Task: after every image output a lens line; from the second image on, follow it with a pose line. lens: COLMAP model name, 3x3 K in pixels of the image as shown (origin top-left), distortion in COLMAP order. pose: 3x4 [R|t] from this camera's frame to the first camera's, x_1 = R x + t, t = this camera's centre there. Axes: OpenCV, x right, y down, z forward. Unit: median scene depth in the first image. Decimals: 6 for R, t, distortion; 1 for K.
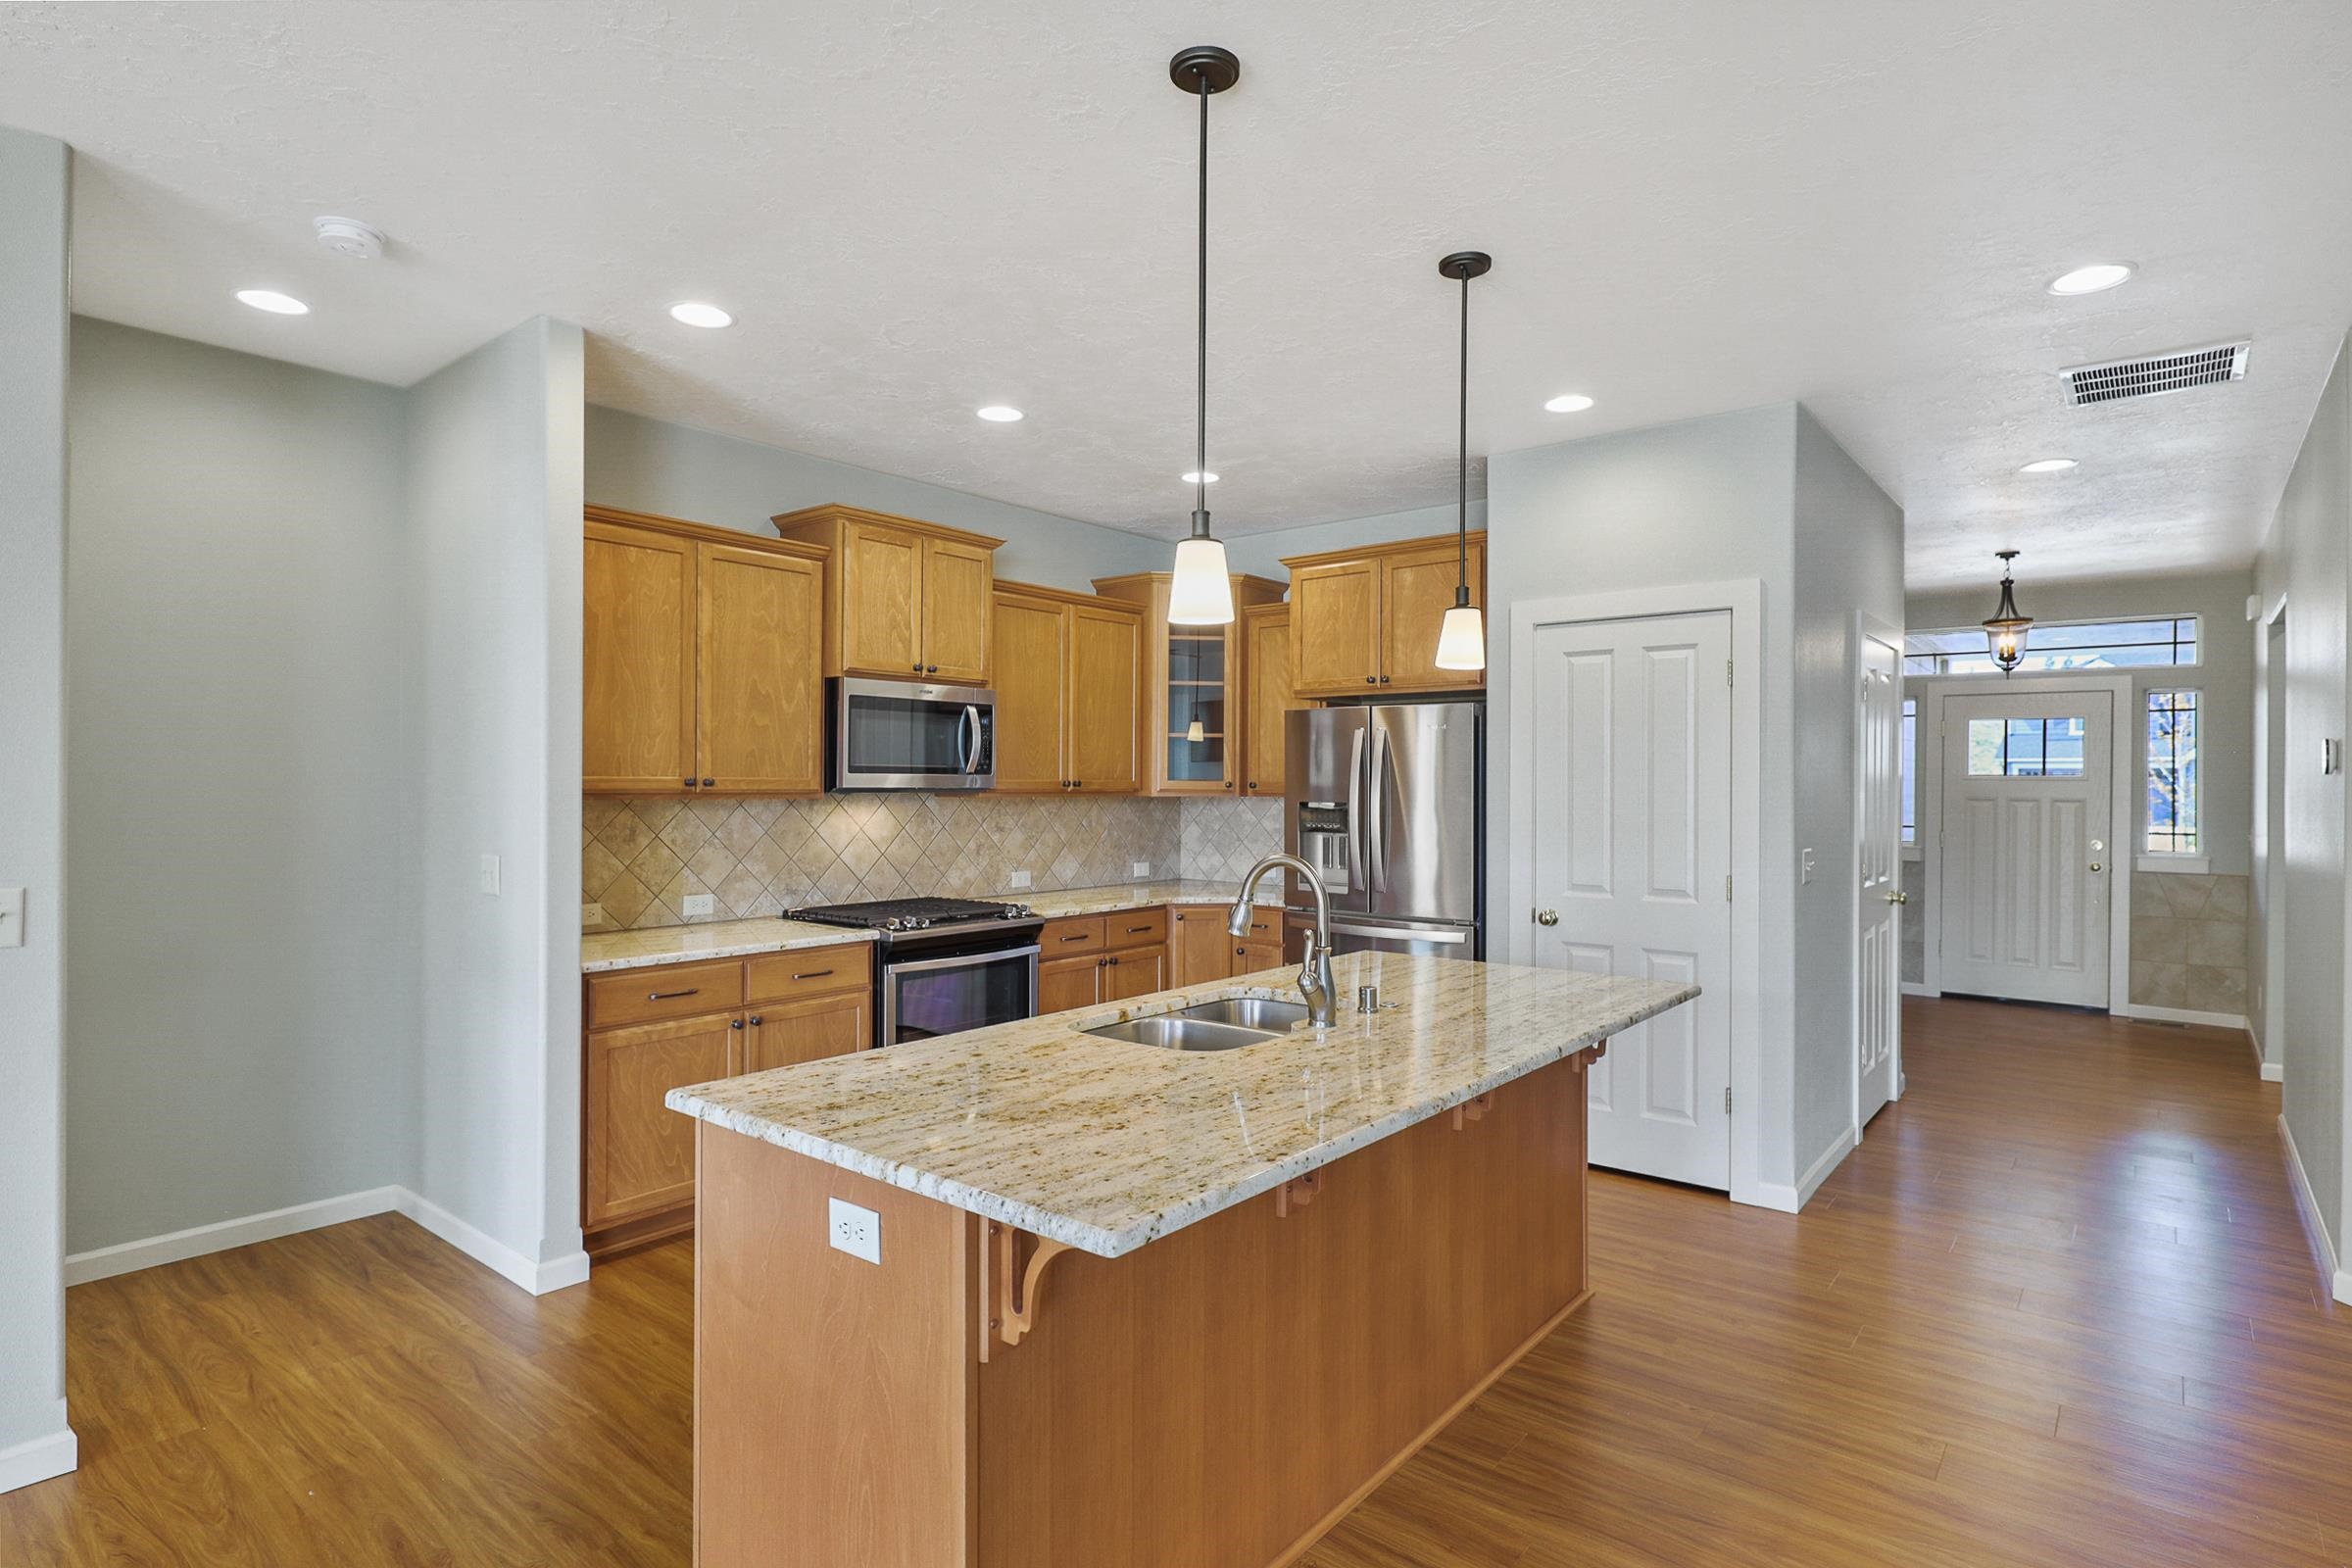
lens RADIAL K [[1199.0, 0, 1182.1], [0, 1199.0, 786.9], [0, 0, 1]] dist [0.000903, -0.000251]
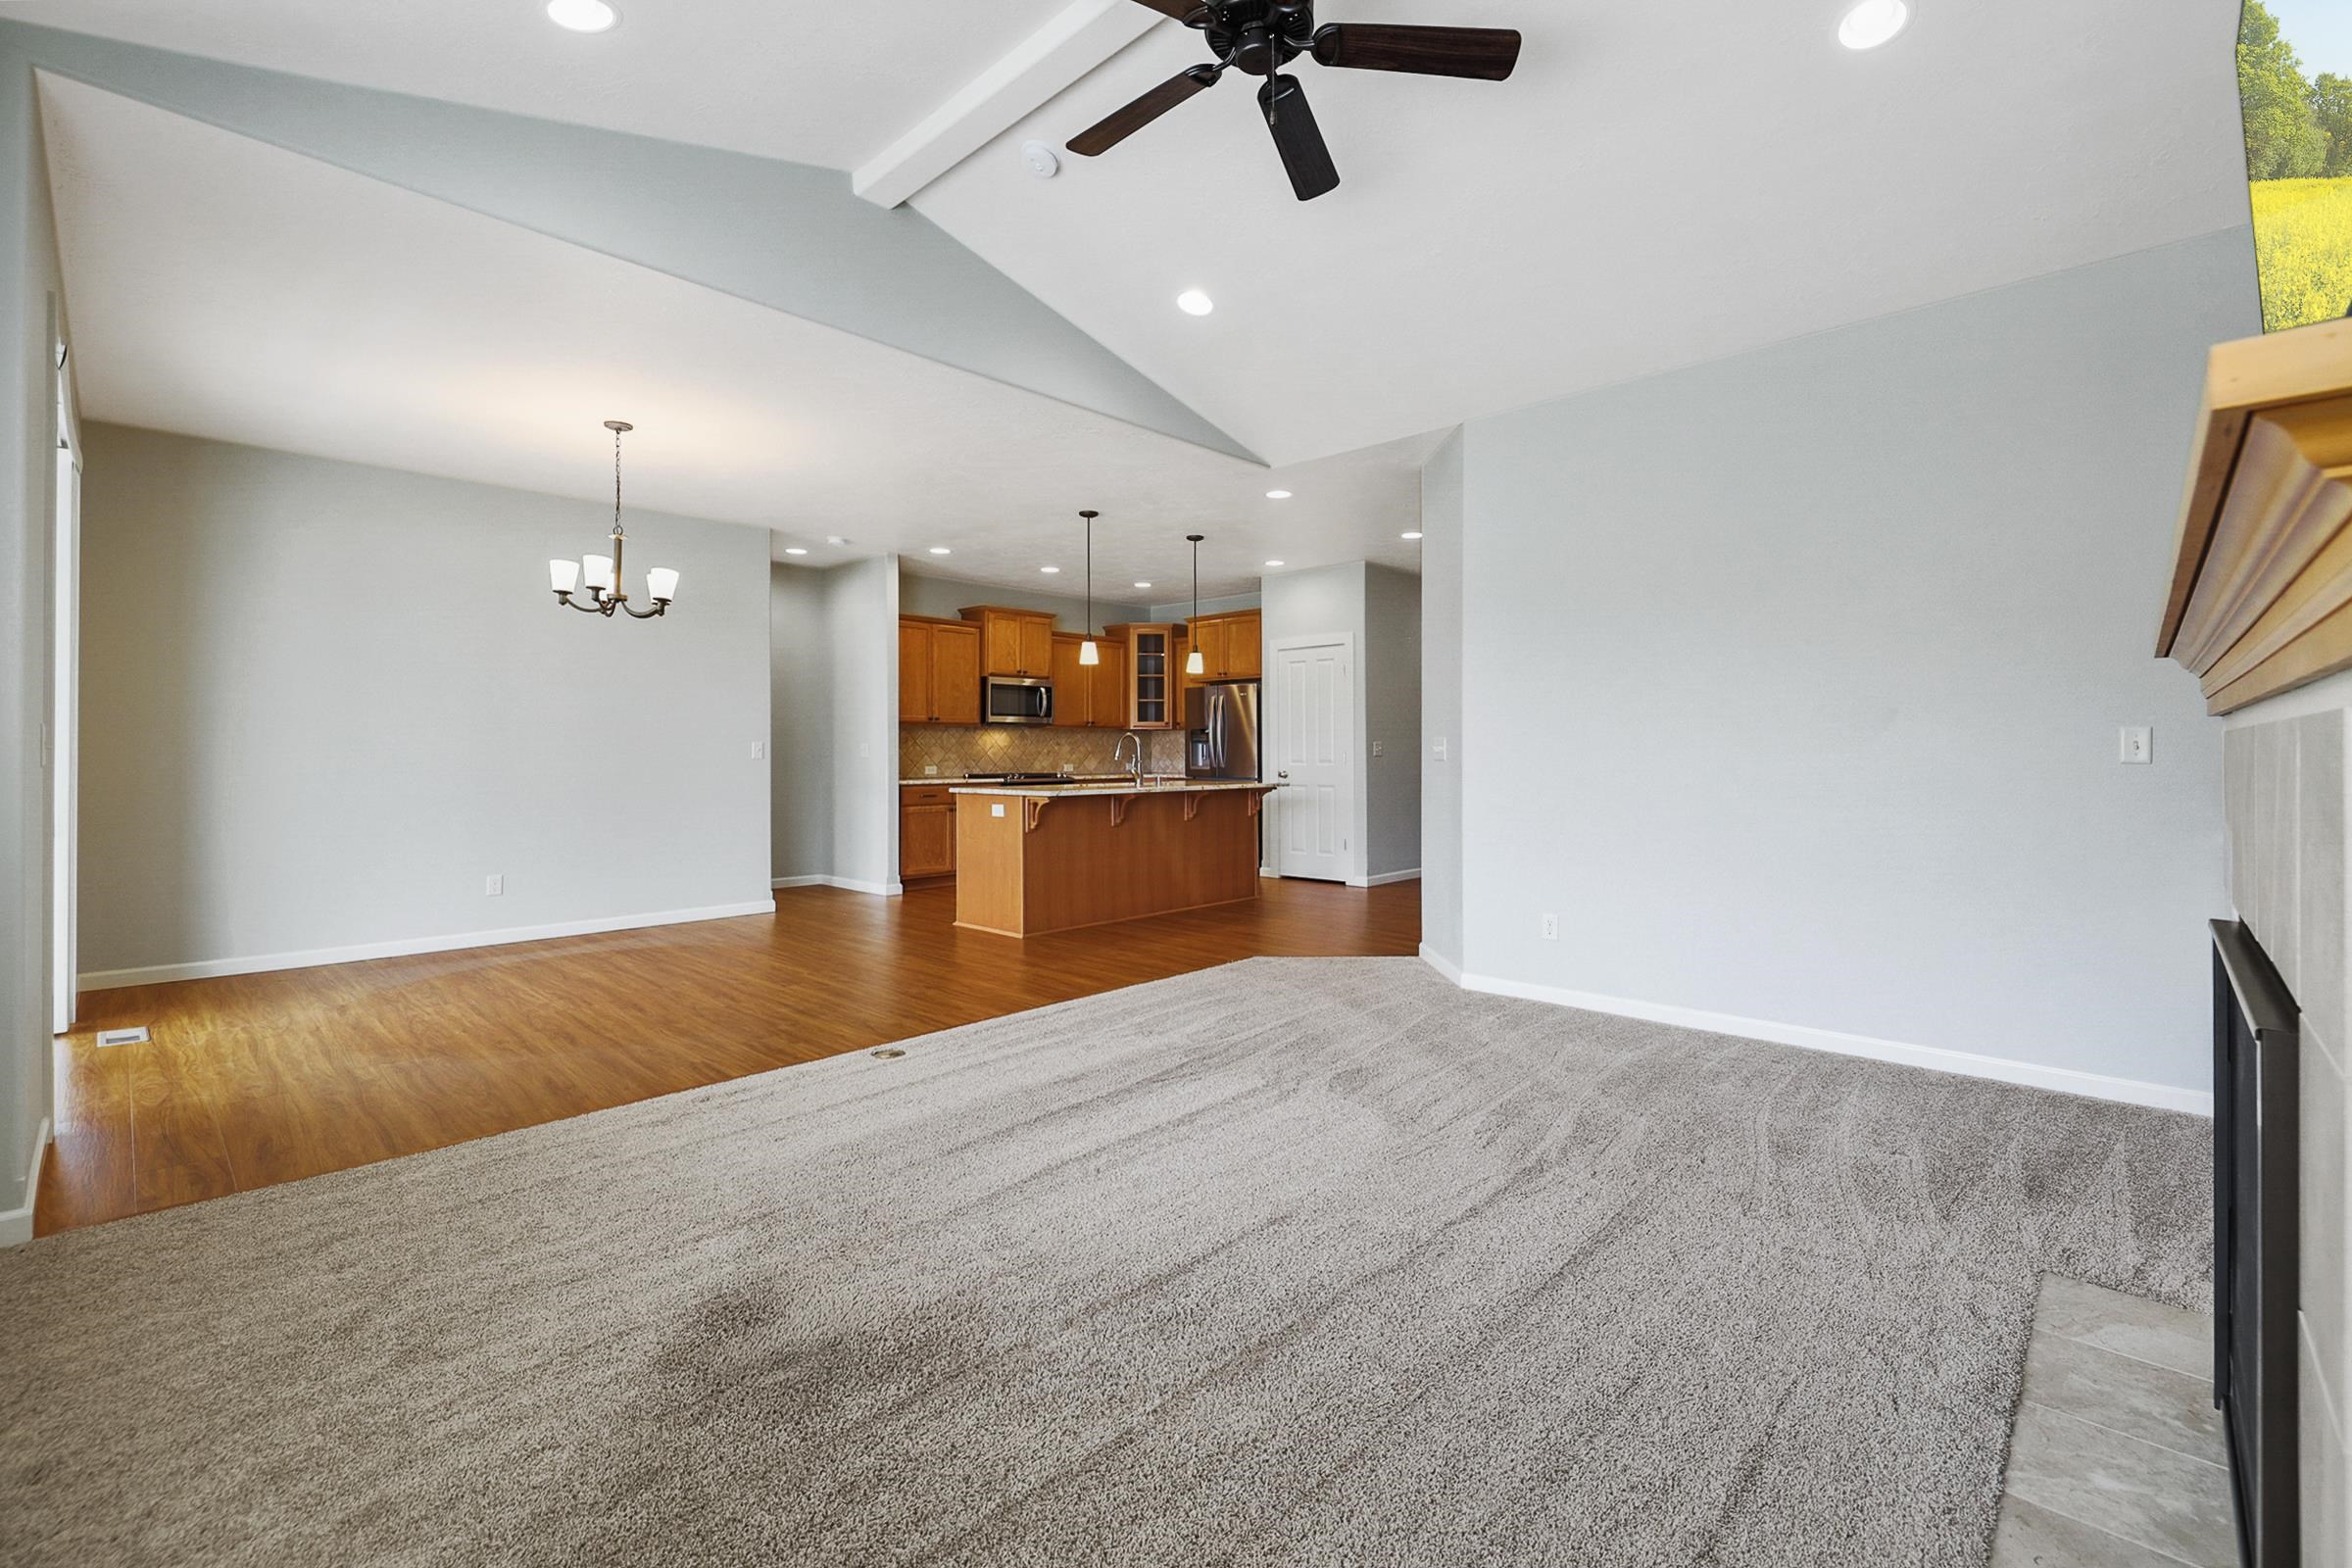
lens RADIAL K [[1003.2, 0, 1184.2], [0, 1003.2, 747.1], [0, 0, 1]] dist [0.001139, 0.000114]
pose [[0.997508, -0.008566, -0.070038, 0.244907], [0.008040, 0.999937, -0.007789, 0.068188], [0.070100, 0.007207, 0.997514, -0.962080]]
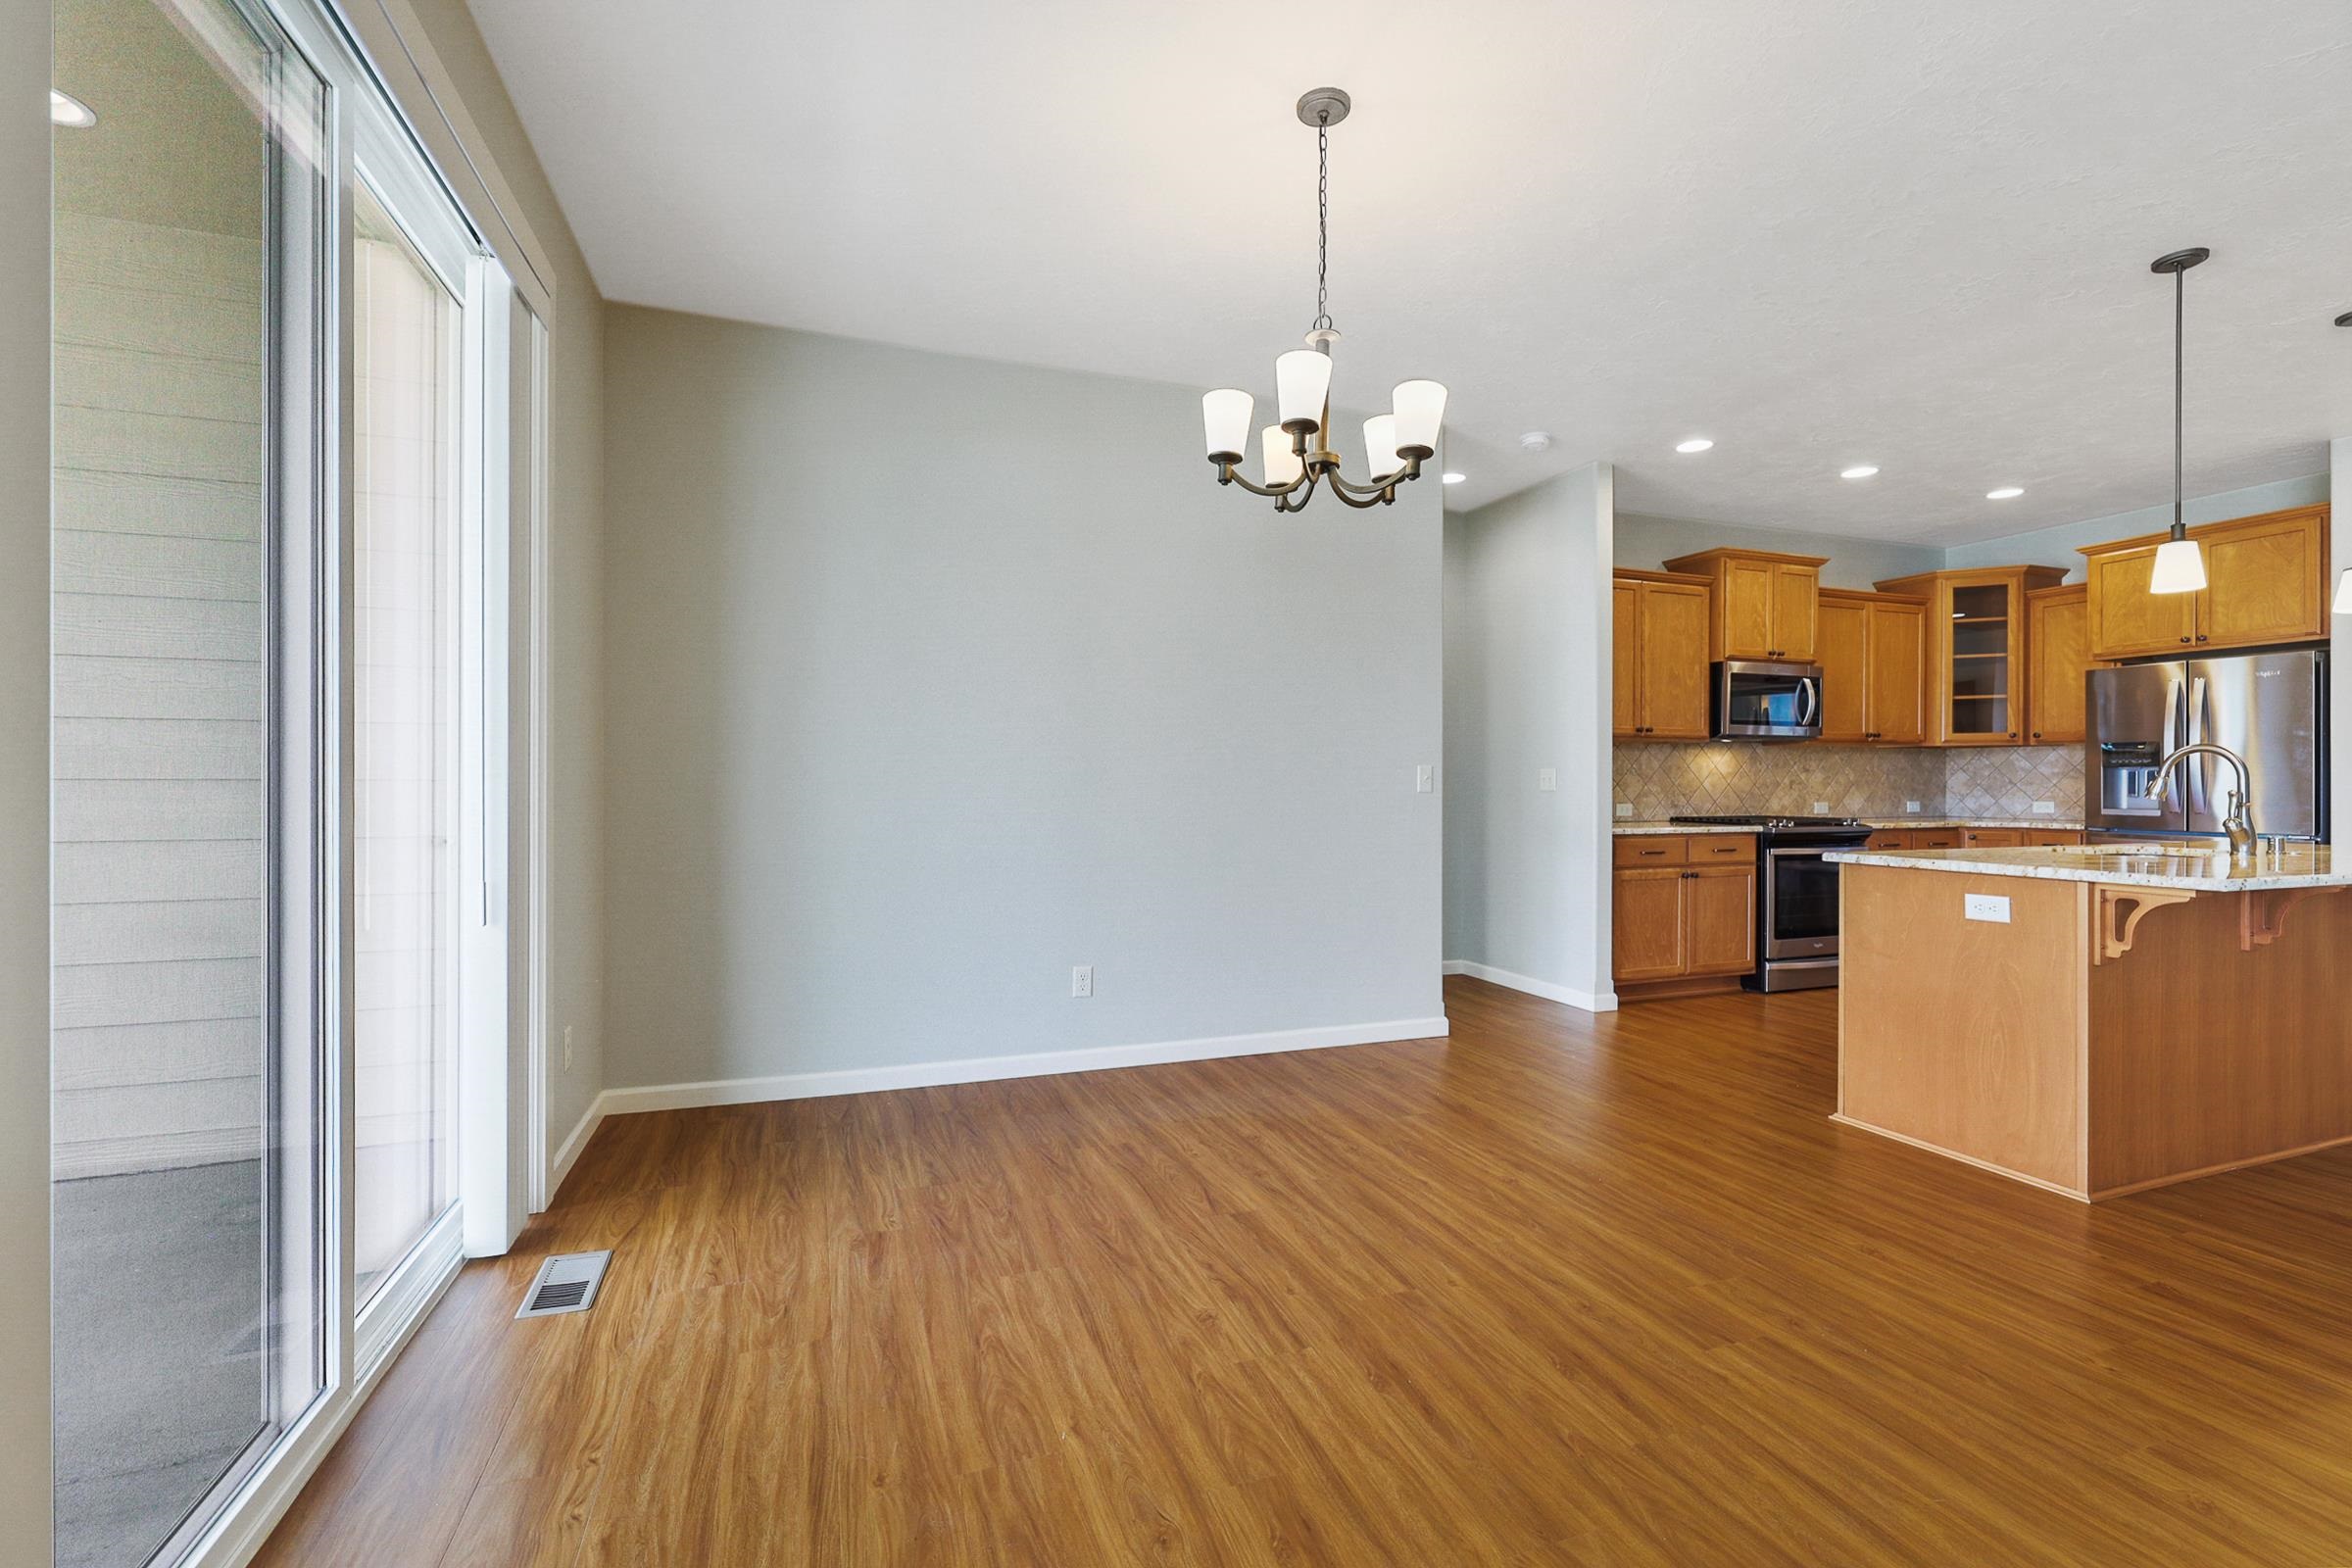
lens RADIAL K [[1004.7, 0, 1176.0], [0, 1004.7, 784.0], [0, 0, 1]] dist [-0.002370, -0.000277]
pose [[0.859258, -0.002568, -0.511536, -0.222290], [0.001729, 0.999996, -0.002115, 0.062955], [0.511539, 0.000933, 0.859259, -0.432478]]
